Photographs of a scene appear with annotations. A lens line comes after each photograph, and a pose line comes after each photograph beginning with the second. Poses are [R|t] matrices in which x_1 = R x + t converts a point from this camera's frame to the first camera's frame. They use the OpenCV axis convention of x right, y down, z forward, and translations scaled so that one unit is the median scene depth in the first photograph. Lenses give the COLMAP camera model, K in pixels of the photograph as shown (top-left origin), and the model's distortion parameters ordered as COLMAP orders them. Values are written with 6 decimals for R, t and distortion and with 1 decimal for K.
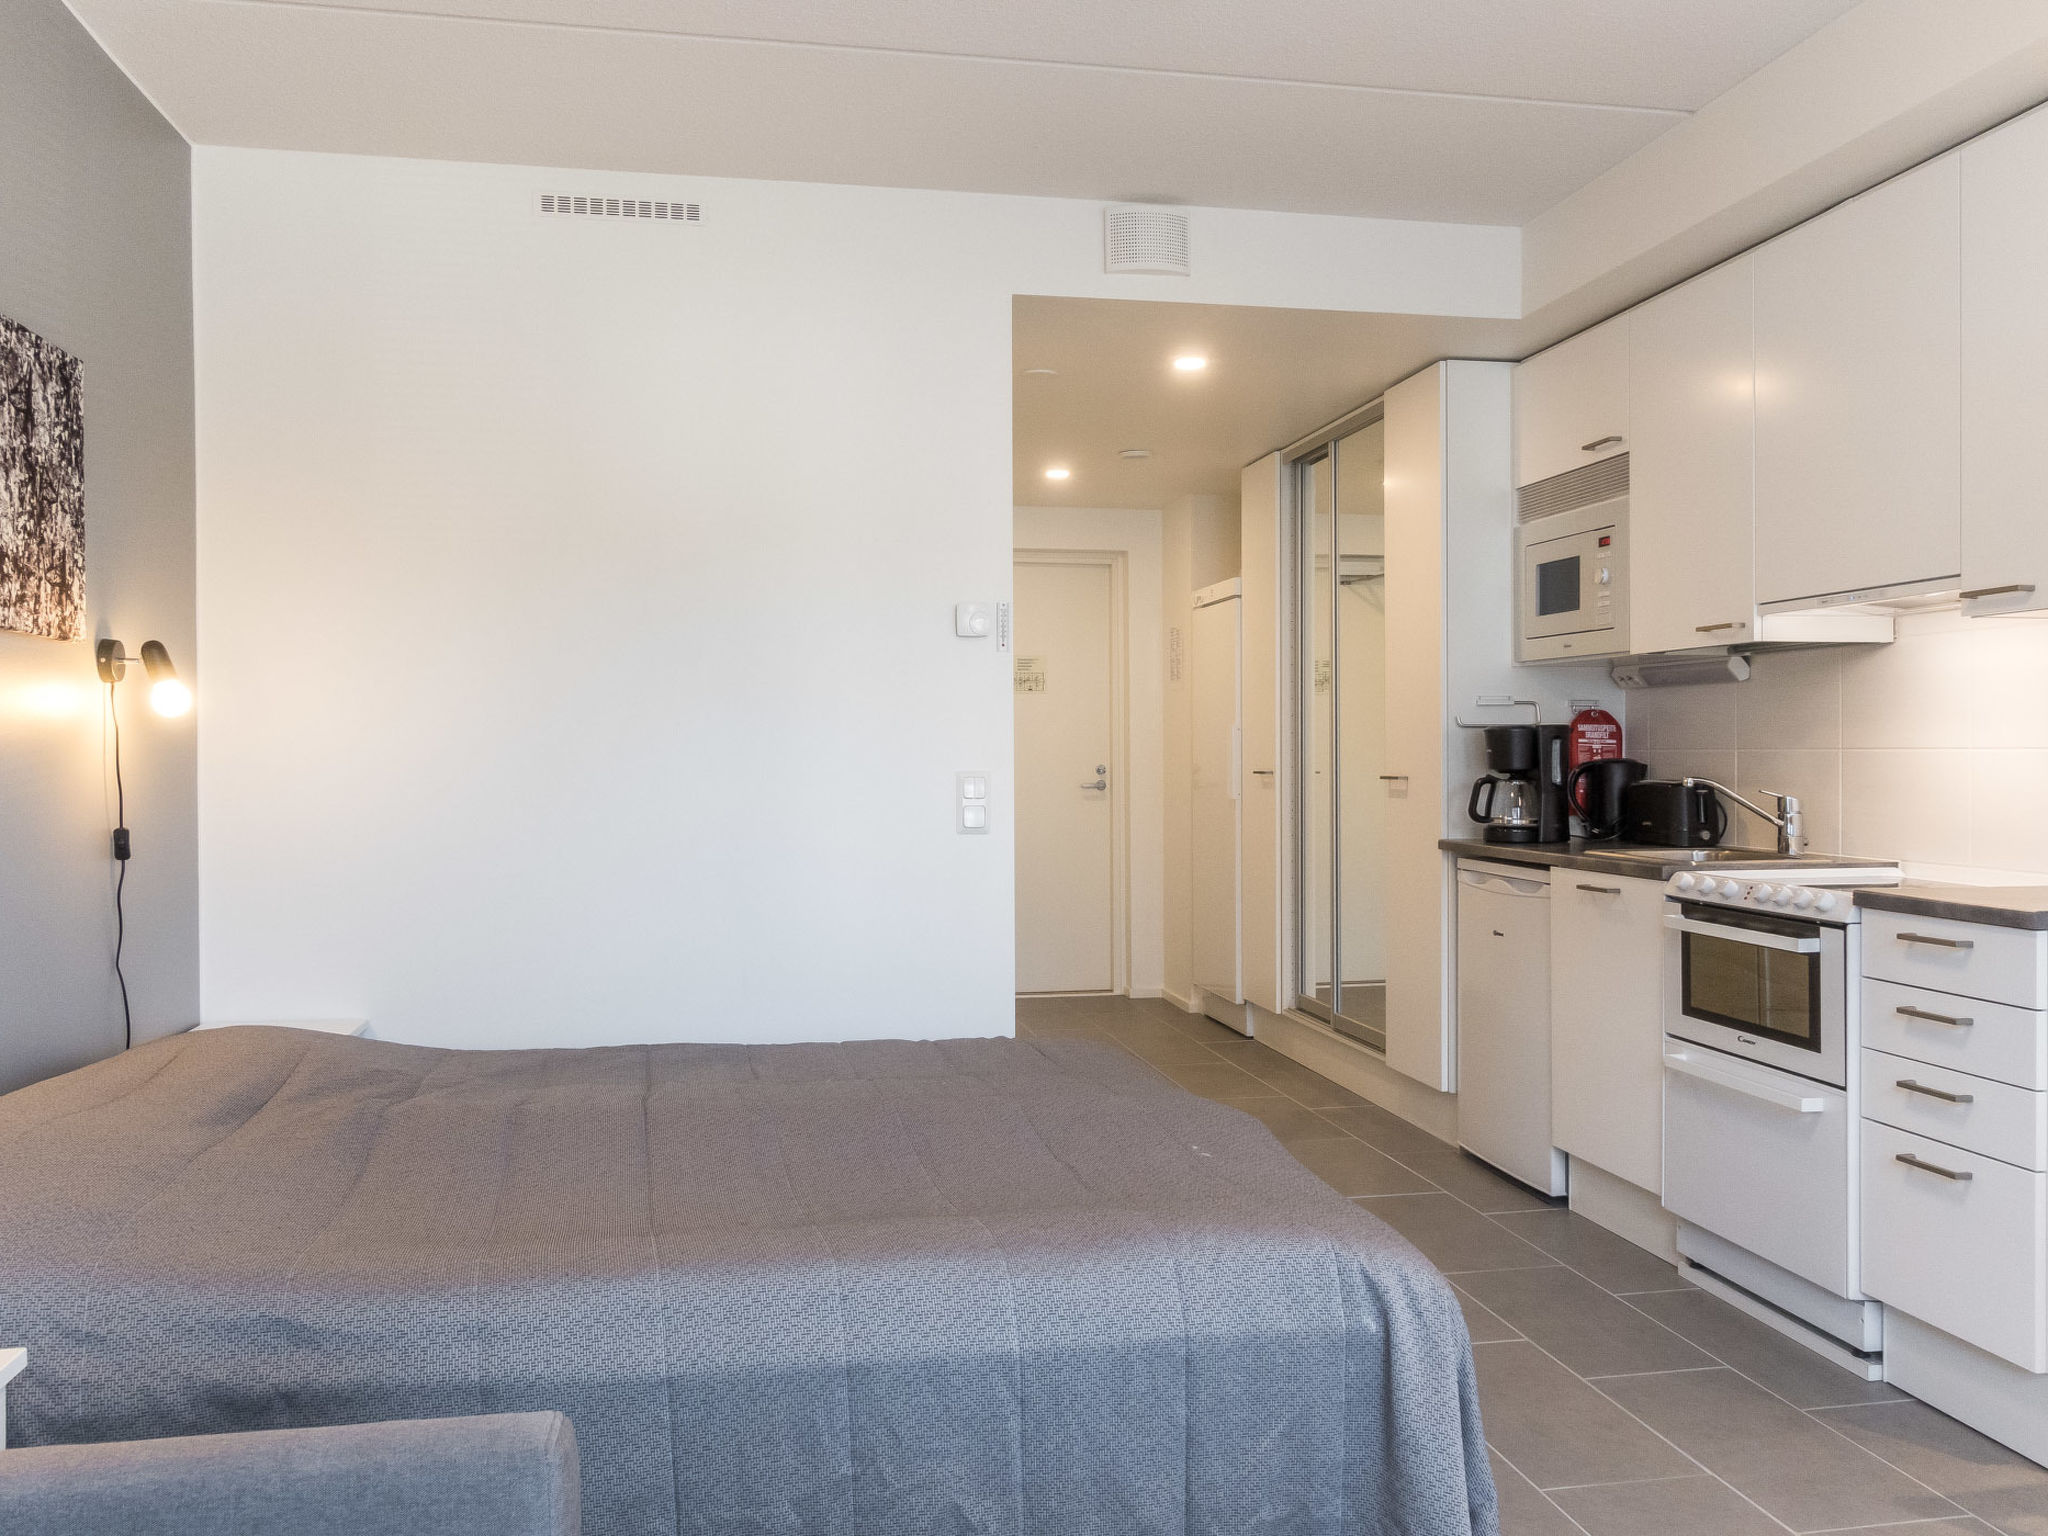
lens RADIAL K [[1587.7, 0, 1024.0], [0, 1587.7, 768.0], [0, 0, 1]] dist [-0.002184, -0.004187]
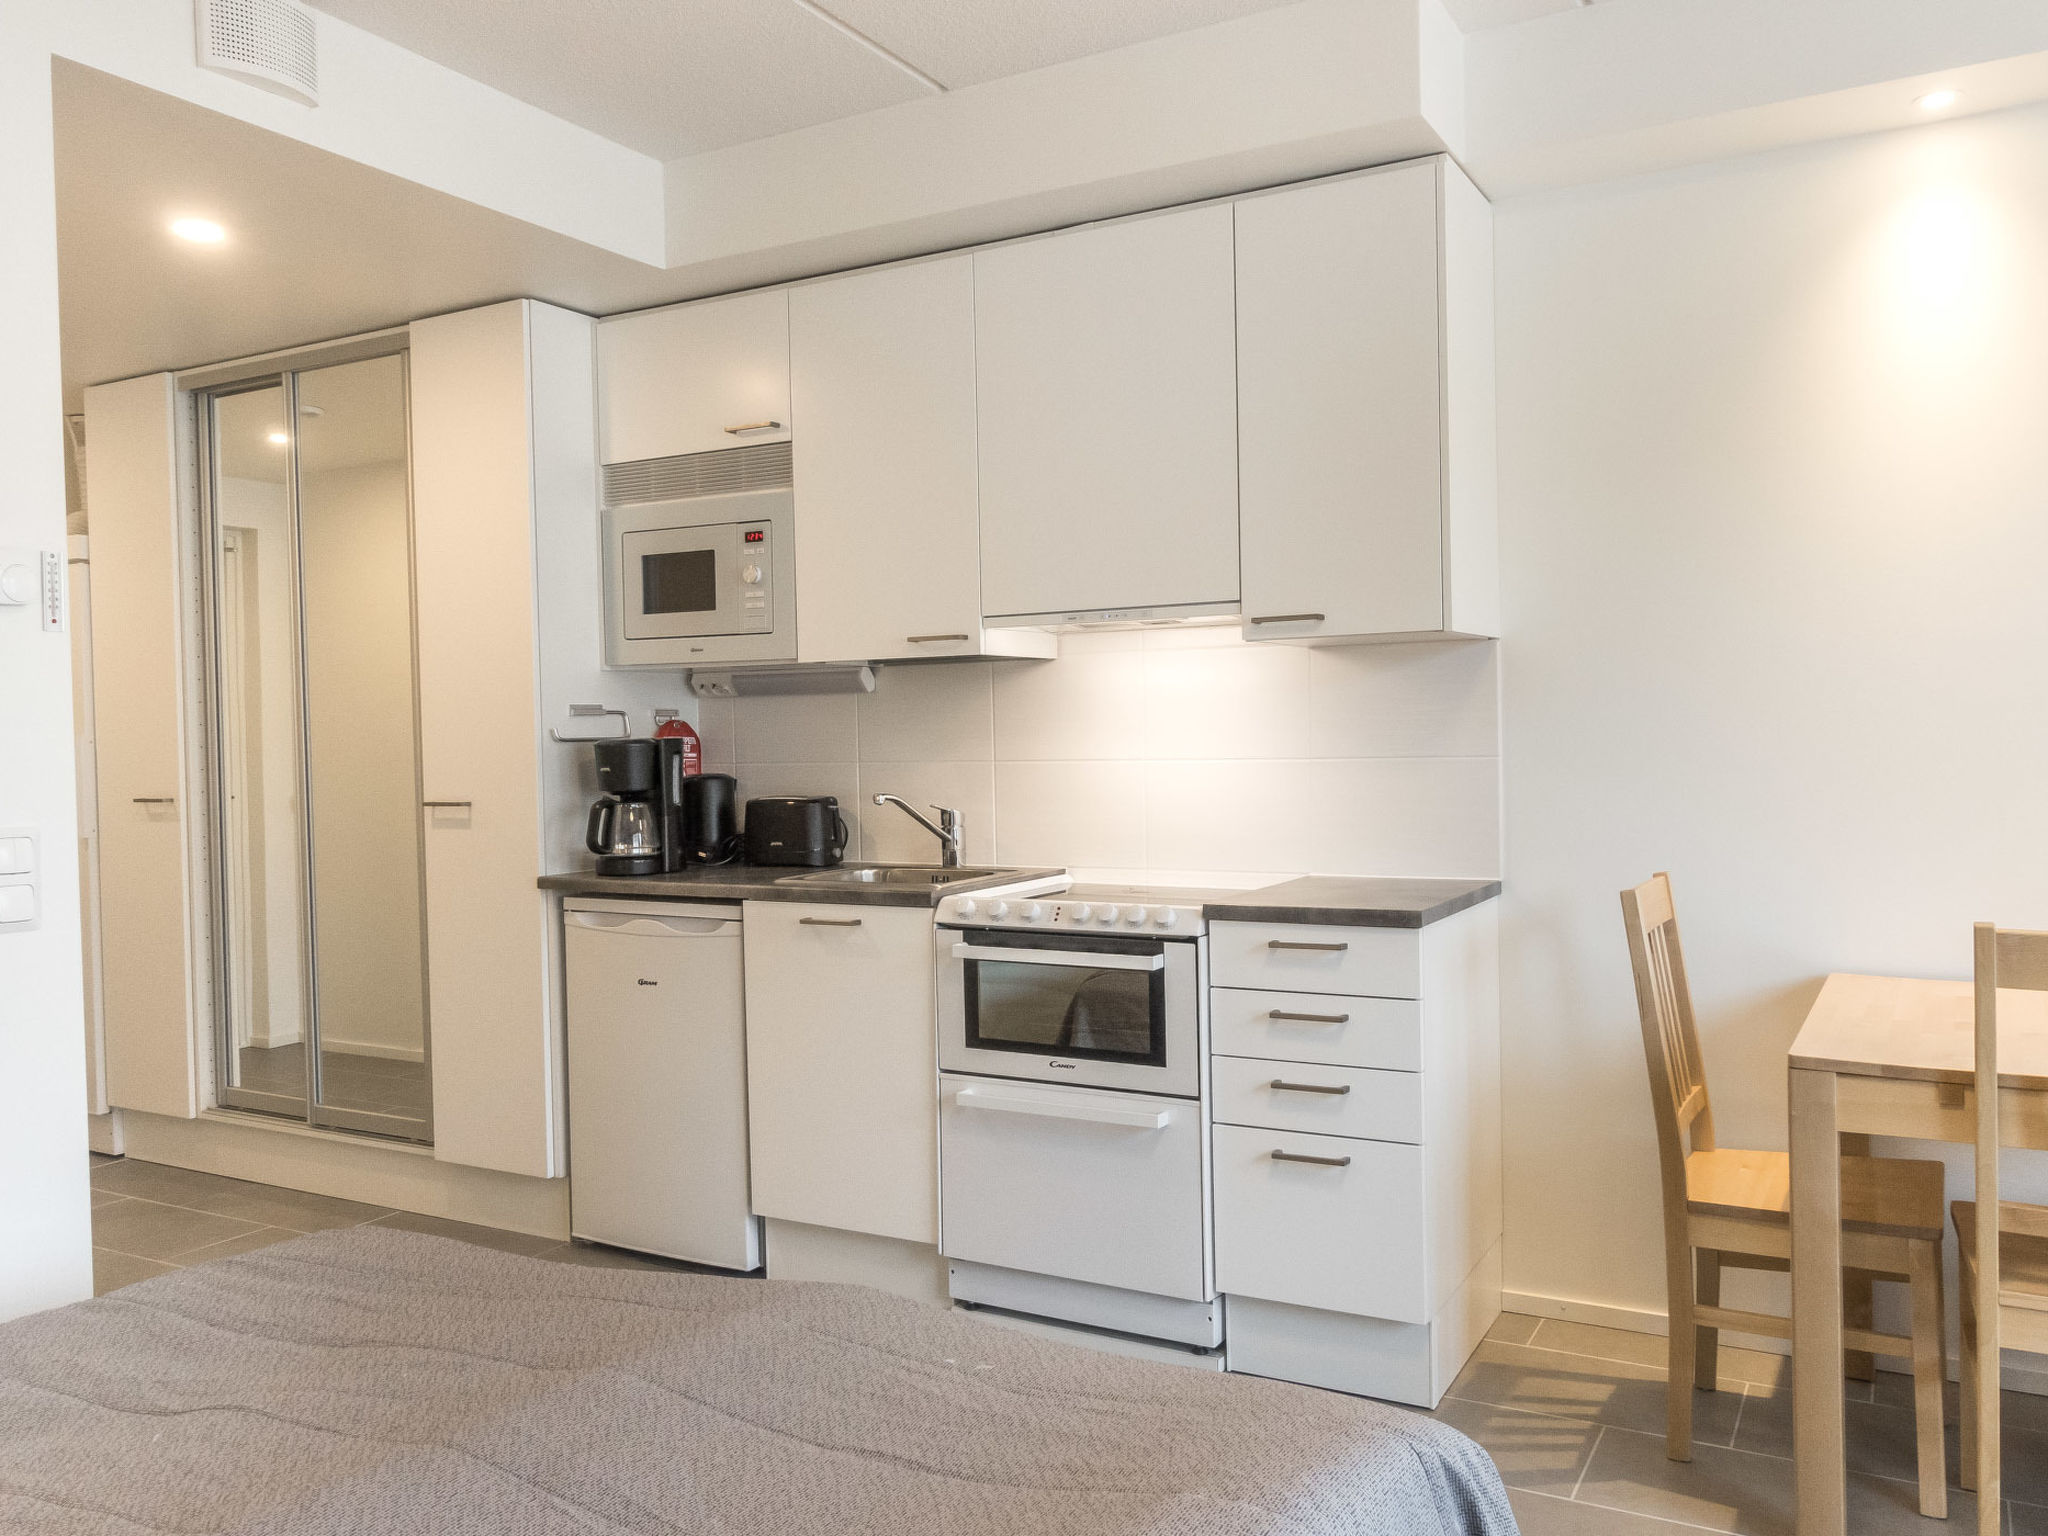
lens RADIAL K [[1587.7, 0, 1024.0], [0, 1587.7, 768.0], [0, 0, 1]] dist [-0.002184, -0.004187]
pose [[0.640877, -0.025932, 0.767205, -0.244530], [0.023961, 0.999618, 0.013773, -0.020121], [-0.767269, 0.009556, 0.641254, 0.312803]]
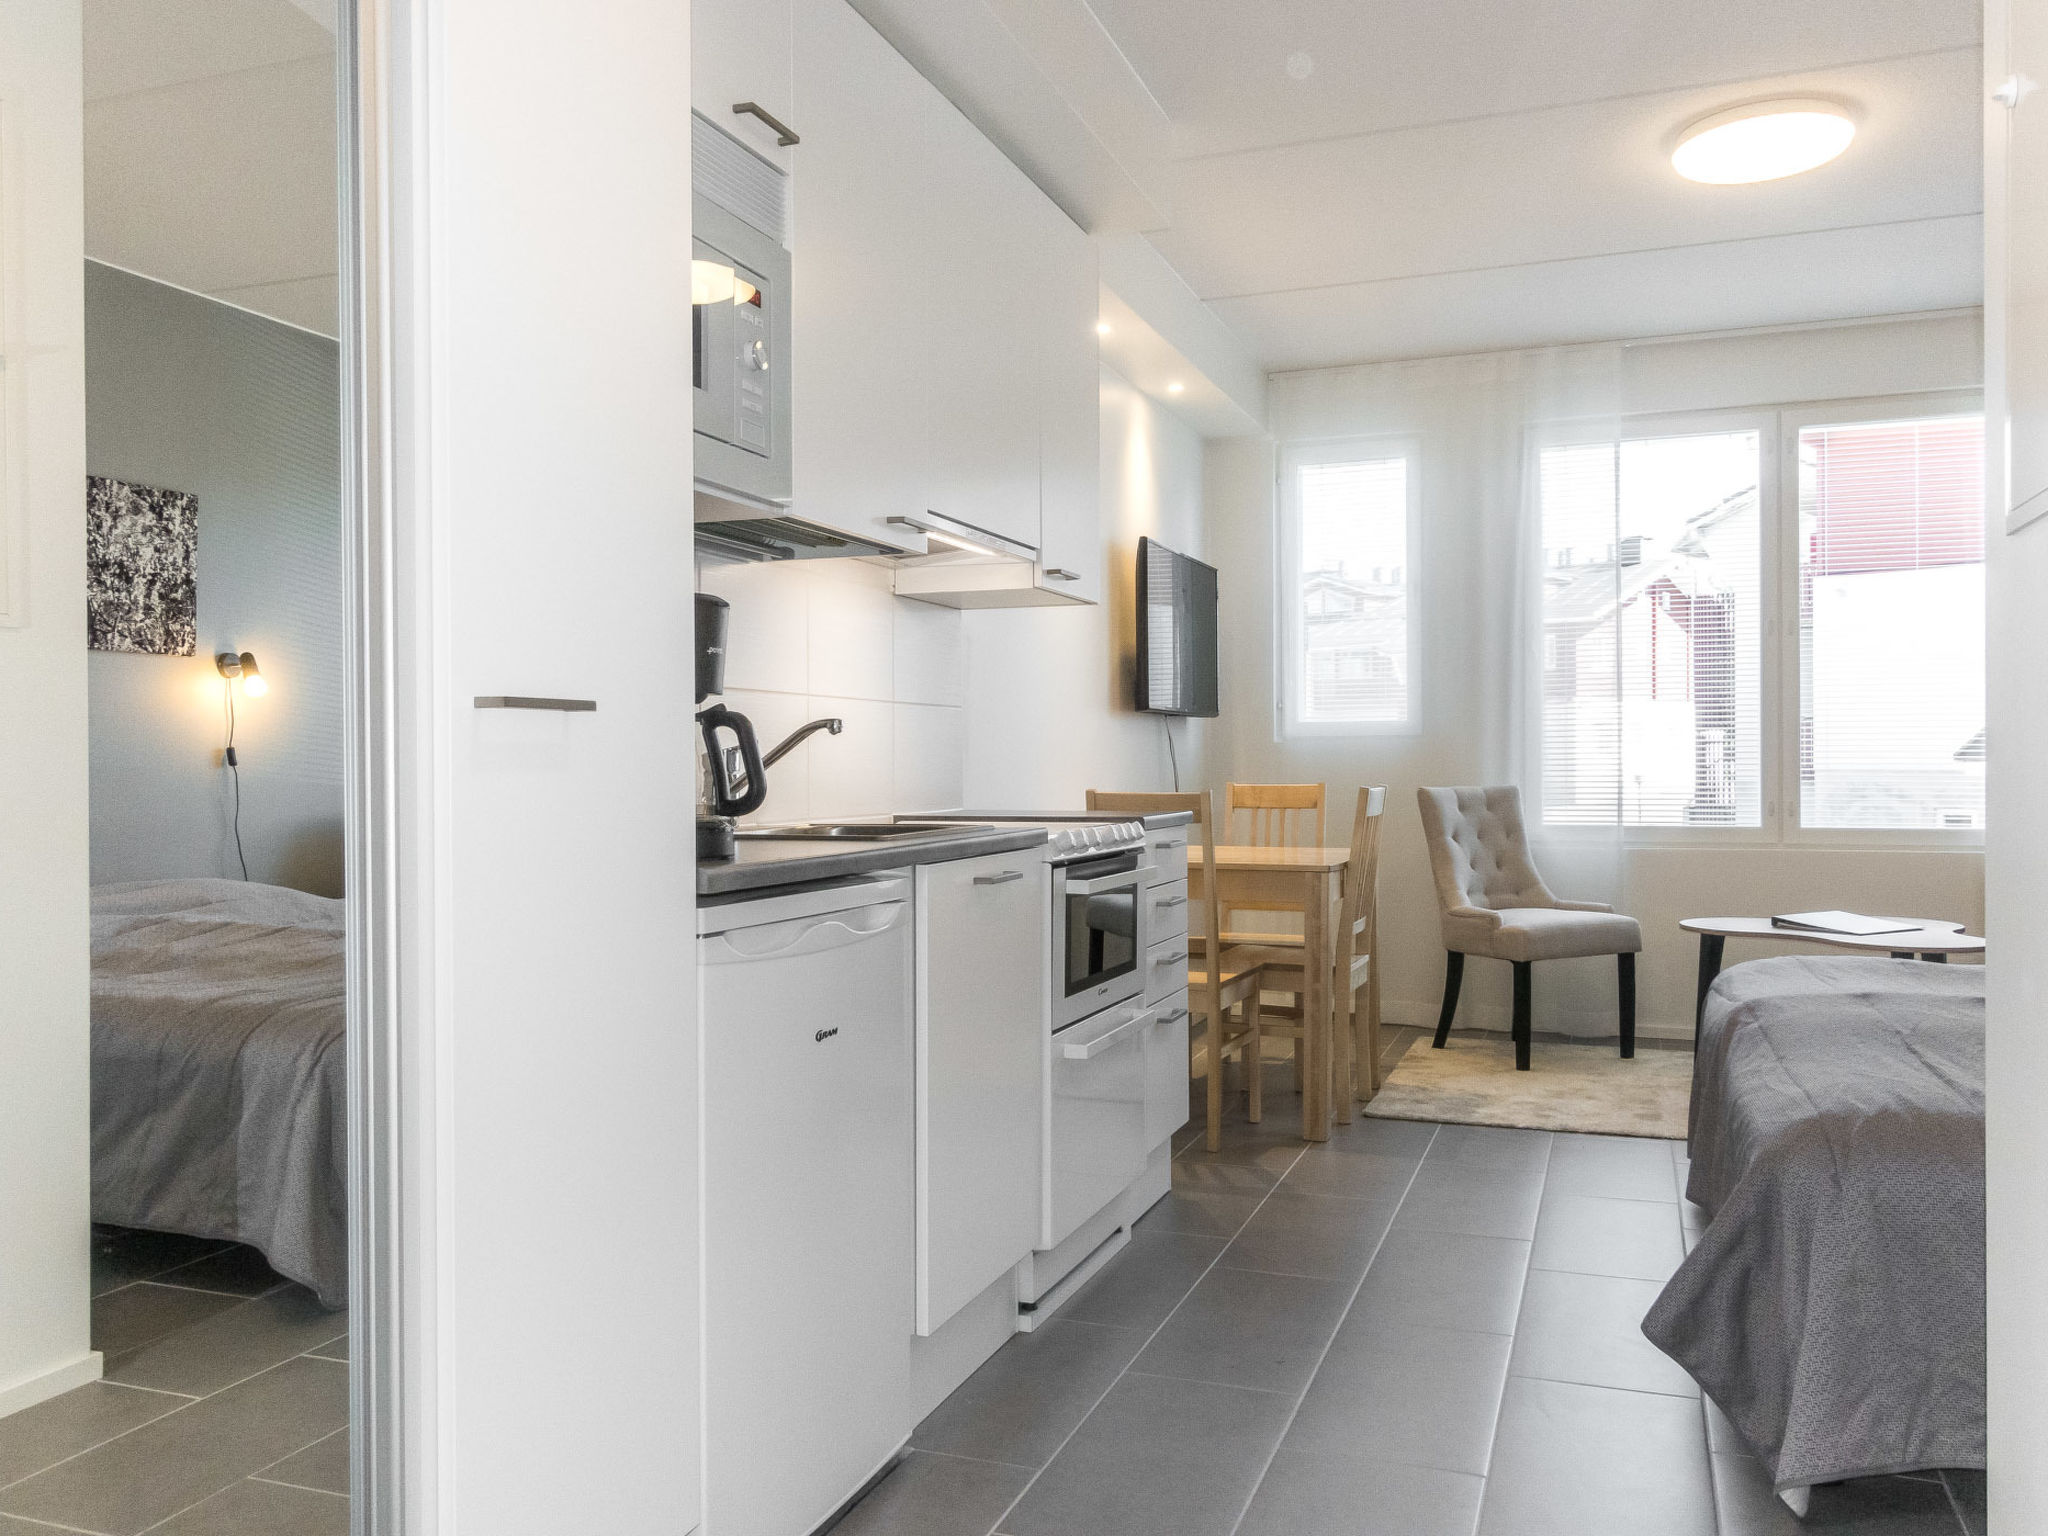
lens RADIAL K [[1589.7, 0, 1024.0], [0, 1589.7, 768.0], [0, 0, 1]] dist [0.006173, -0.001268]
pose [[-0.856003, 0.008895, 0.516895, -0.005574], [0.015028, 0.999858, 0.007680, 0.021923], [-0.516753, 0.014342, -0.856014, 1.489388]]
